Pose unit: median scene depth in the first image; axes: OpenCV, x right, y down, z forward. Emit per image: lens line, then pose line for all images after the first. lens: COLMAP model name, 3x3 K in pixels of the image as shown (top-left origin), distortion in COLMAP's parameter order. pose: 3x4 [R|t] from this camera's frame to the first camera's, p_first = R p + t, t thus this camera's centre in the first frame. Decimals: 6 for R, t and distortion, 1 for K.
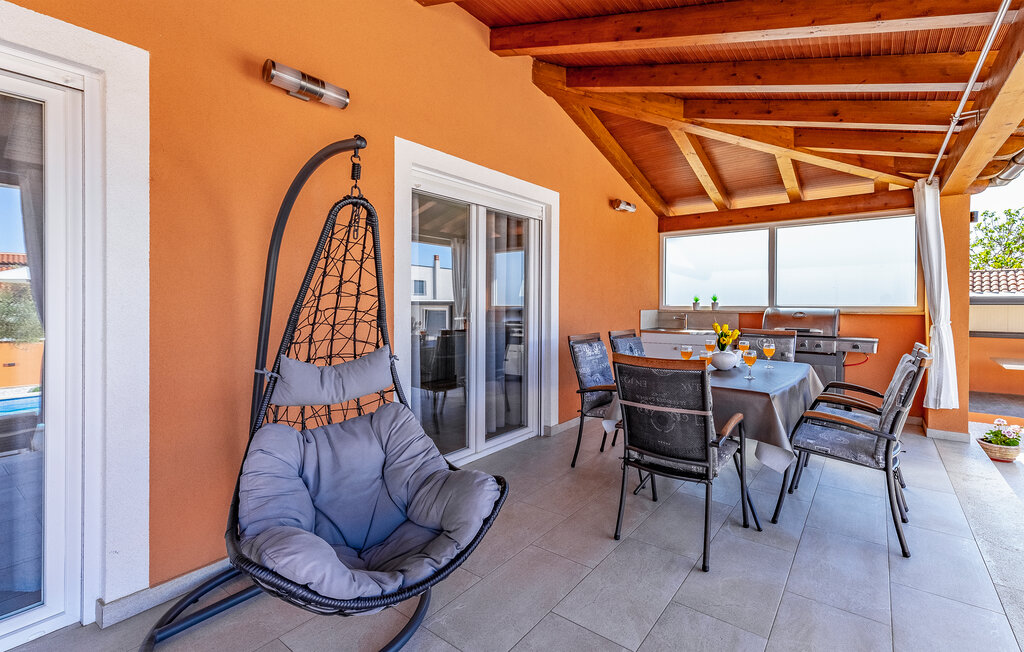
lens RADIAL K [[488.4, 0, 479.7], [0, 488.4, 312.8], [0, 0, 1]] dist [0.005361, 0.000337]
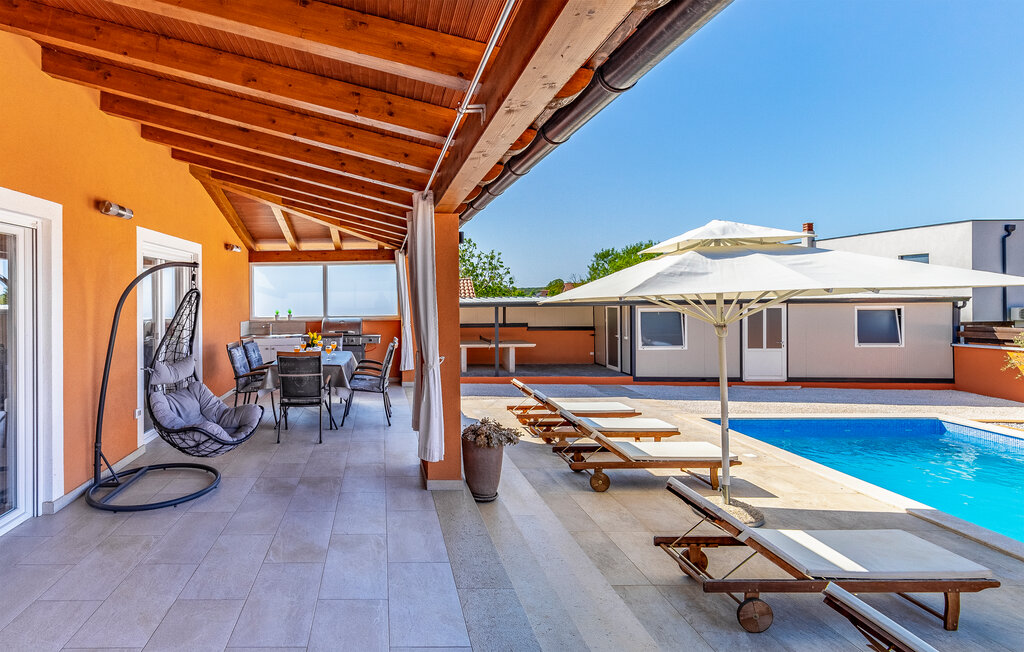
lens RADIAL K [[488.4, 0, 479.7], [0, 488.4, 312.8], [0, 0, 1]] dist [0.005361, 0.000337]
pose [[0.637401, -0.013294, 0.770418, -0.358628], [0.013616, 0.999889, 0.005989, -0.037633], [-0.770412, 0.006672, 0.637512, -0.452414]]
